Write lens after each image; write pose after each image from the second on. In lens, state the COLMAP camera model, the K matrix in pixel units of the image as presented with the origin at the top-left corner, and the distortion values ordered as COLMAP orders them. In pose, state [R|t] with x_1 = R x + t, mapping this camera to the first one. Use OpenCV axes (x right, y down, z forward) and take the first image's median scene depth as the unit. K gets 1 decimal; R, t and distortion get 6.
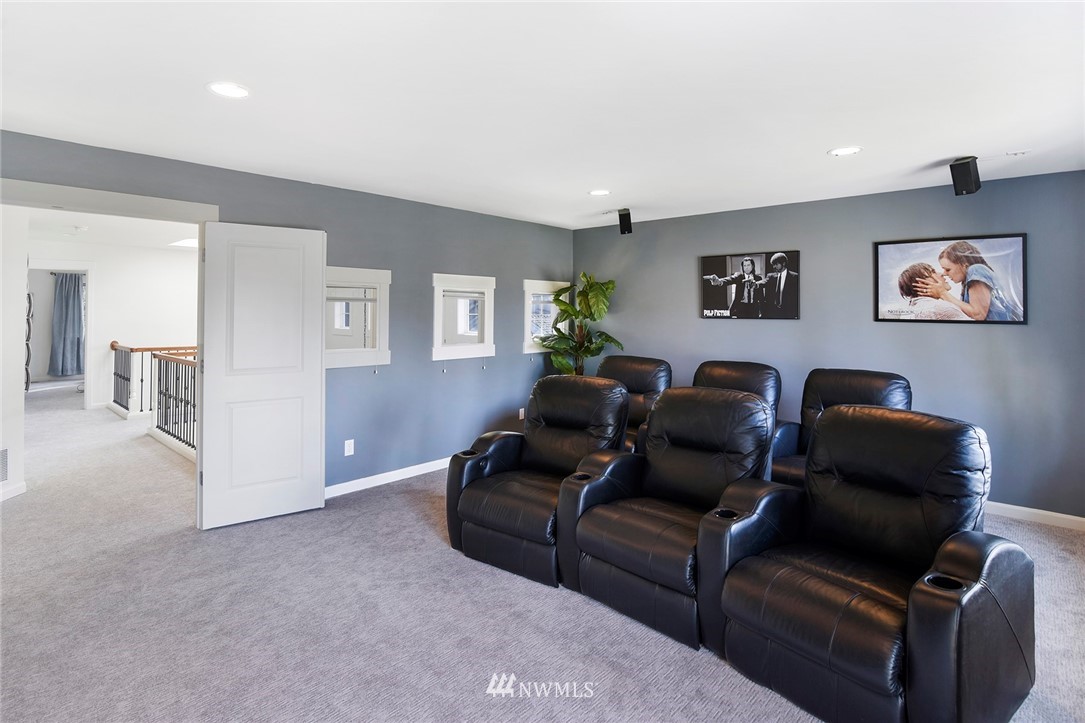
lens RADIAL K [[547.5, 0, 542.7], [0, 547.5, 312.8], [0, 0, 1]] dist [-0.018543, 0.000762]
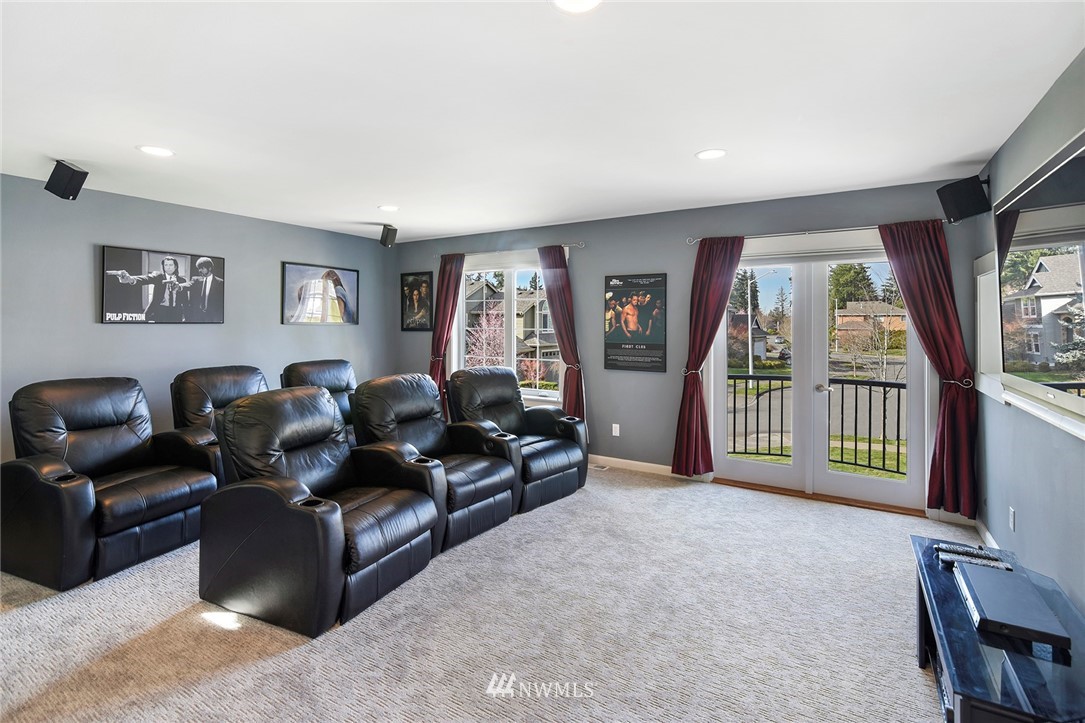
lens RADIAL K [[515.2, 0, 542.2], [0, 515.2, 320.8], [0, 0, 1]] dist [-0.000499, -0.000026]
pose [[-0.179781, -0.000007, 0.983707, -0.587078], [0.002005, 0.999998, 0.000374, 0.007341], [-0.983705, 0.002040, -0.179780, 0.544950]]
